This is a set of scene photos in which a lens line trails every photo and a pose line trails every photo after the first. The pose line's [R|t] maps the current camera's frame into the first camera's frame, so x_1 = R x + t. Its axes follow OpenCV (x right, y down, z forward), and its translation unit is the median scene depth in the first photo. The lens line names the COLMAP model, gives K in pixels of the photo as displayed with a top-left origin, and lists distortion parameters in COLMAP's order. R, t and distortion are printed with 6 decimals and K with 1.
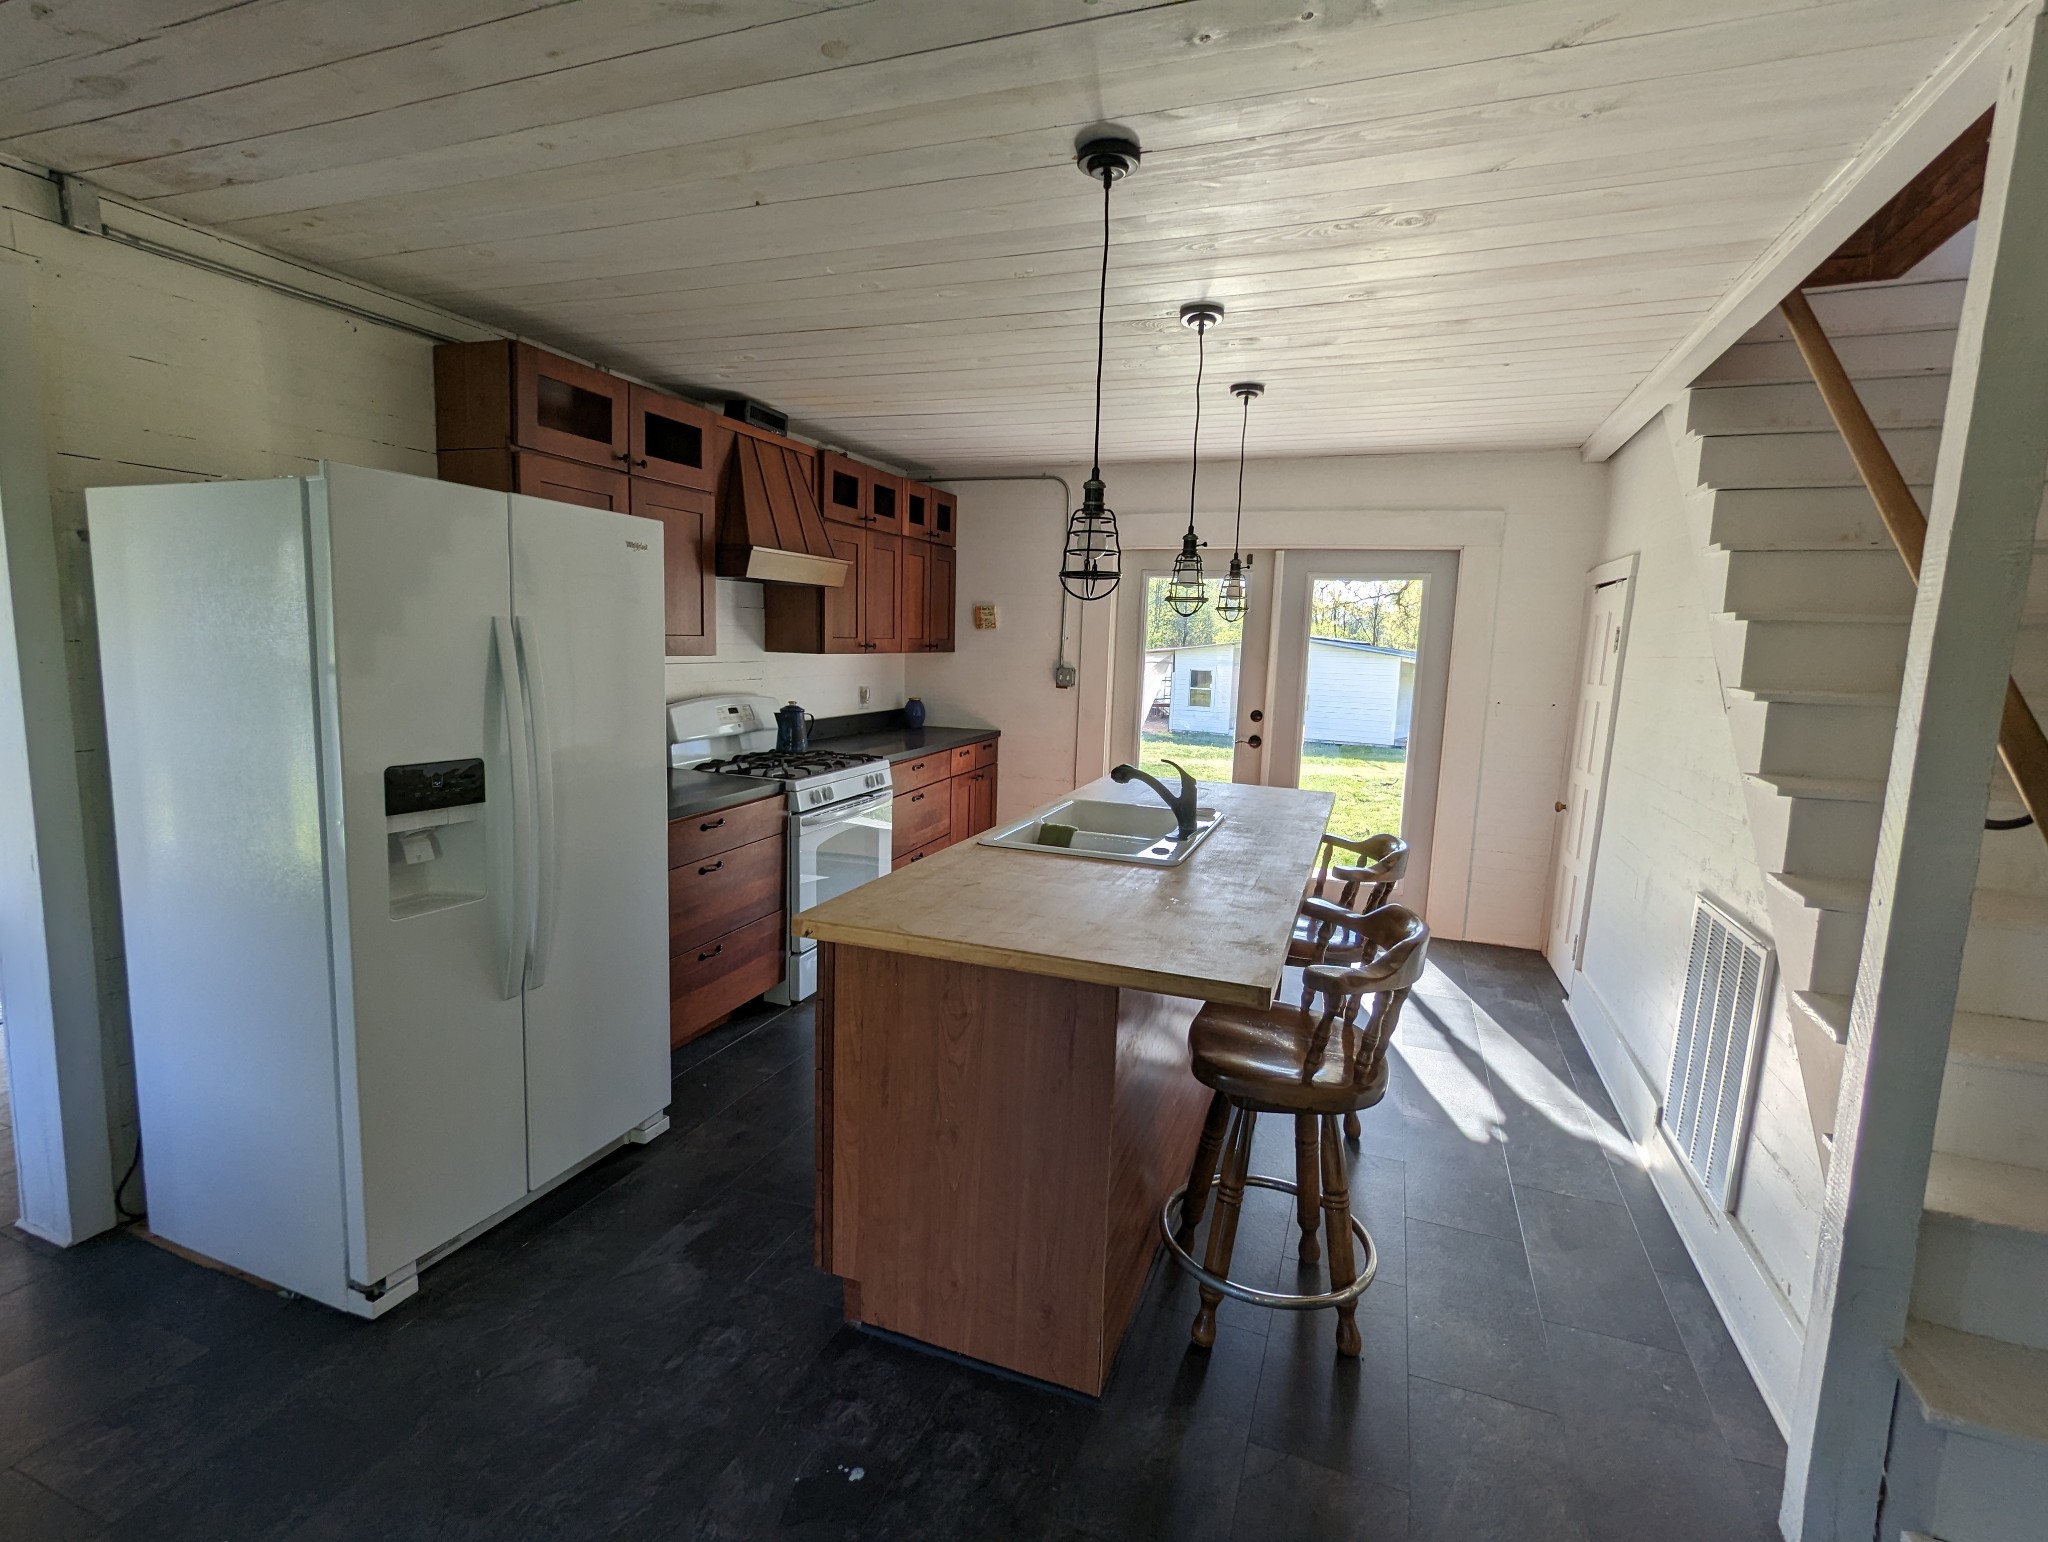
lens RADIAL K [[971.1, 0, 1014.6], [0, 971.1, 767.3], [0, 0, 1]] dist [-0.003071, -0.000665]
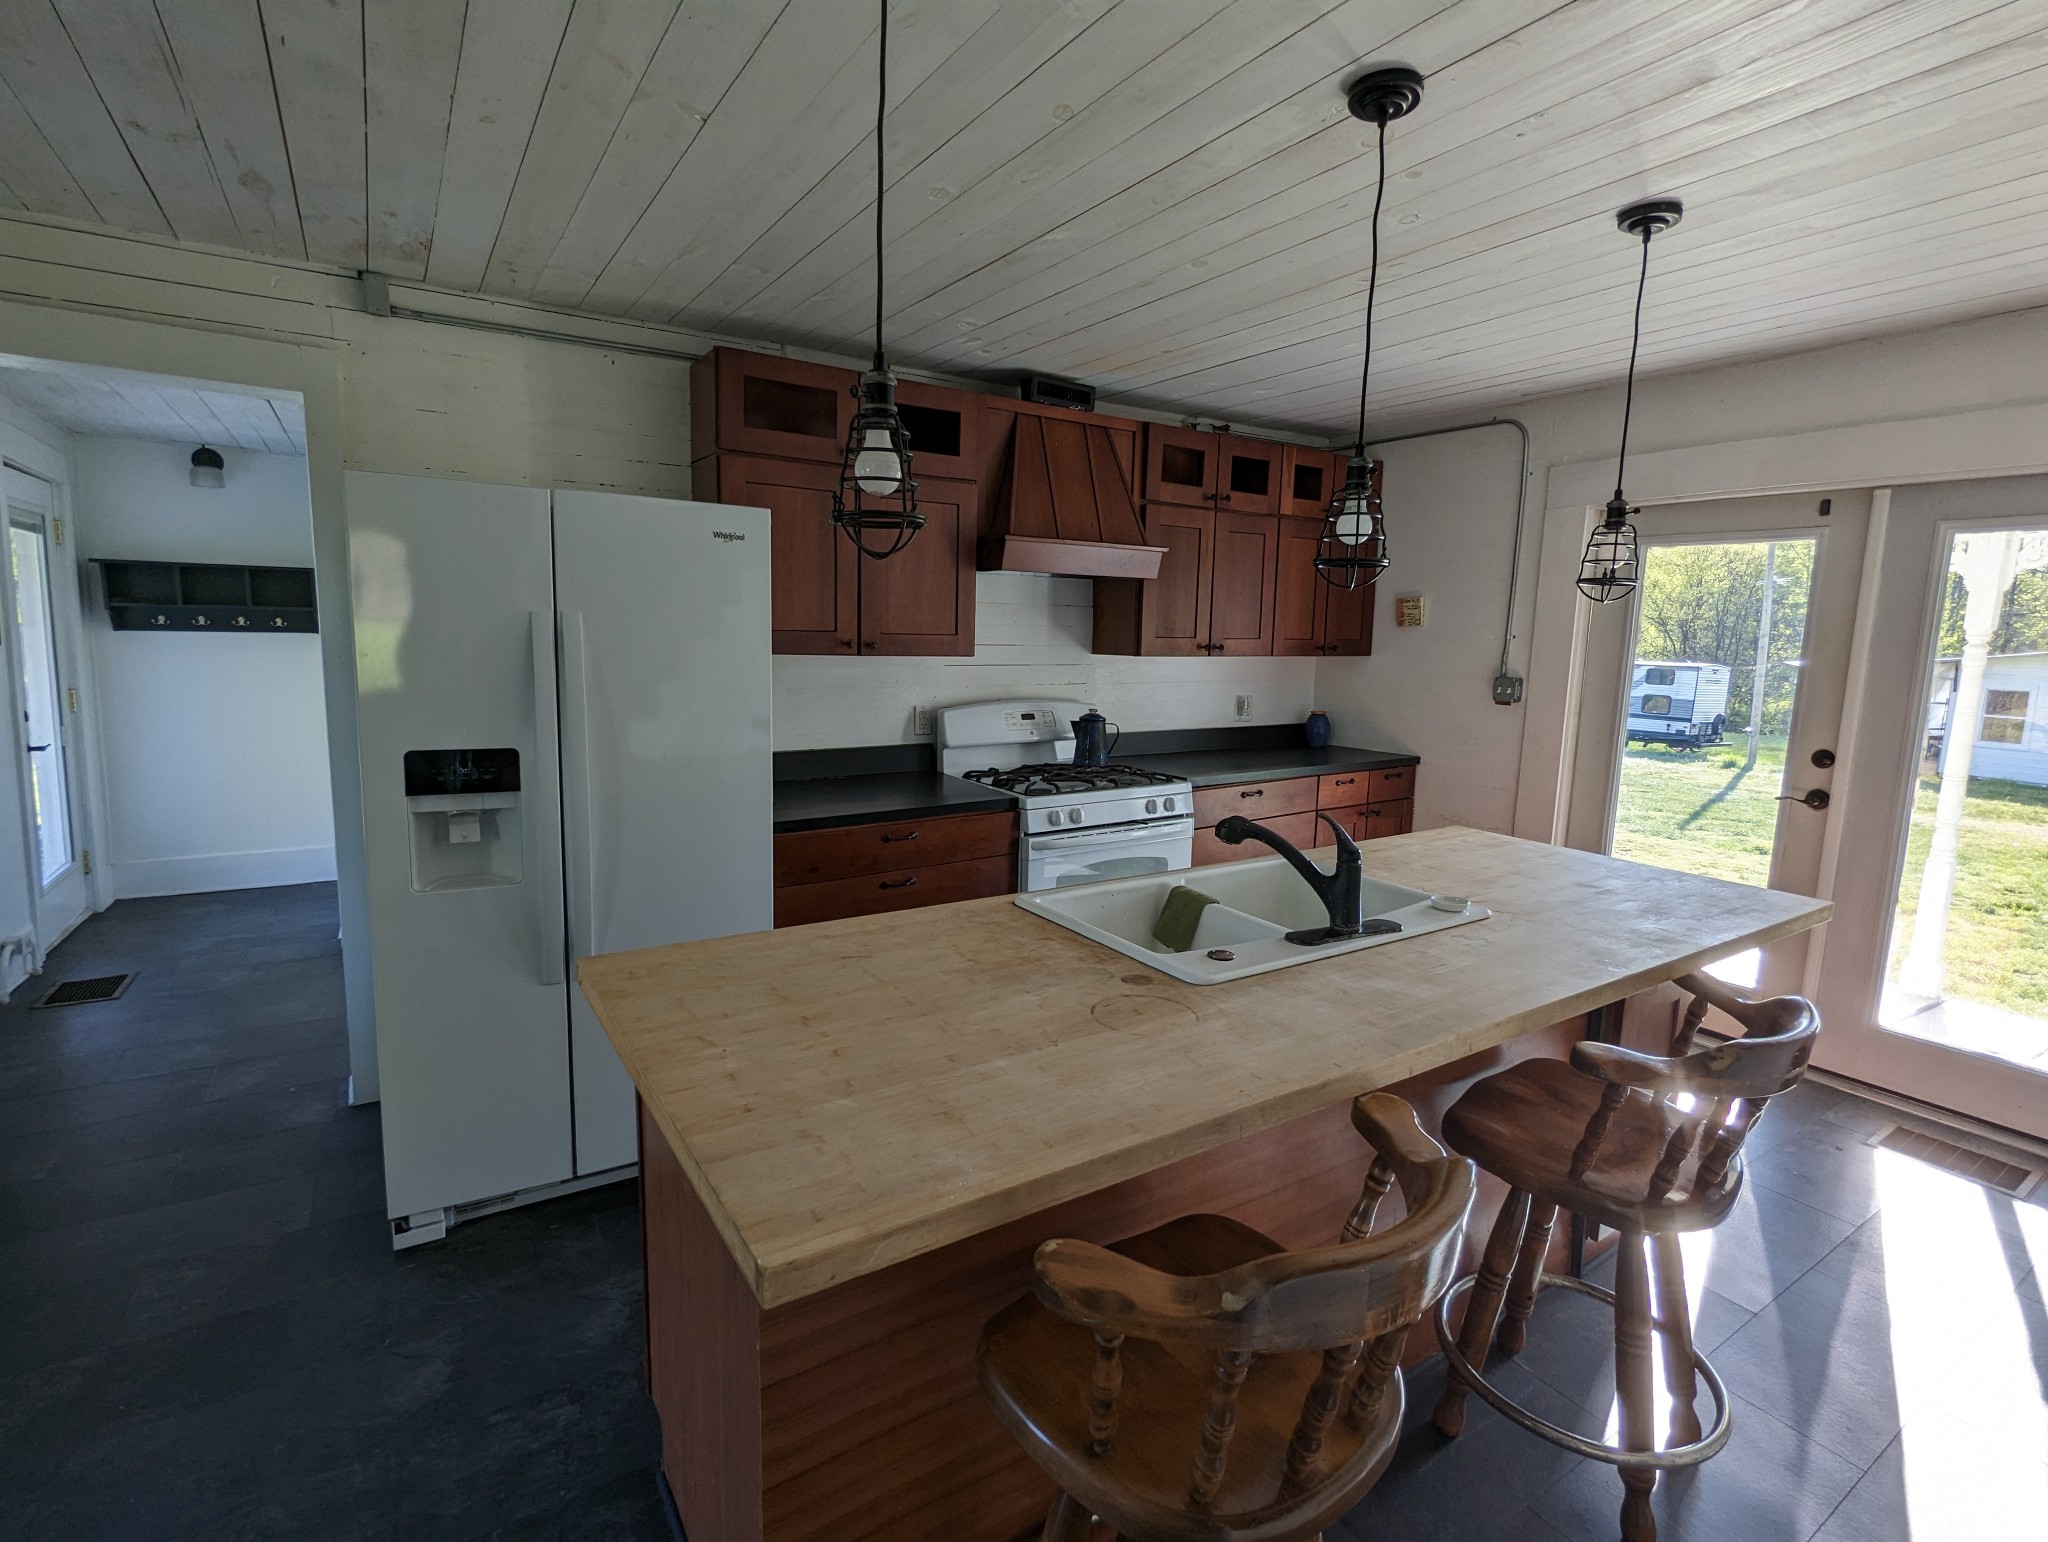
lens RADIAL K [[971.1, 0, 1022.0], [0, 971.1, 770.6], [0, 0, 1]] dist [-0.003071, -0.000665]
pose [[0.806942, 0.070843, -0.586367, 0.246076], [-0.074527, 0.997058, 0.017900, -0.022274], [0.585910, 0.029255, 0.809848, 0.239529]]
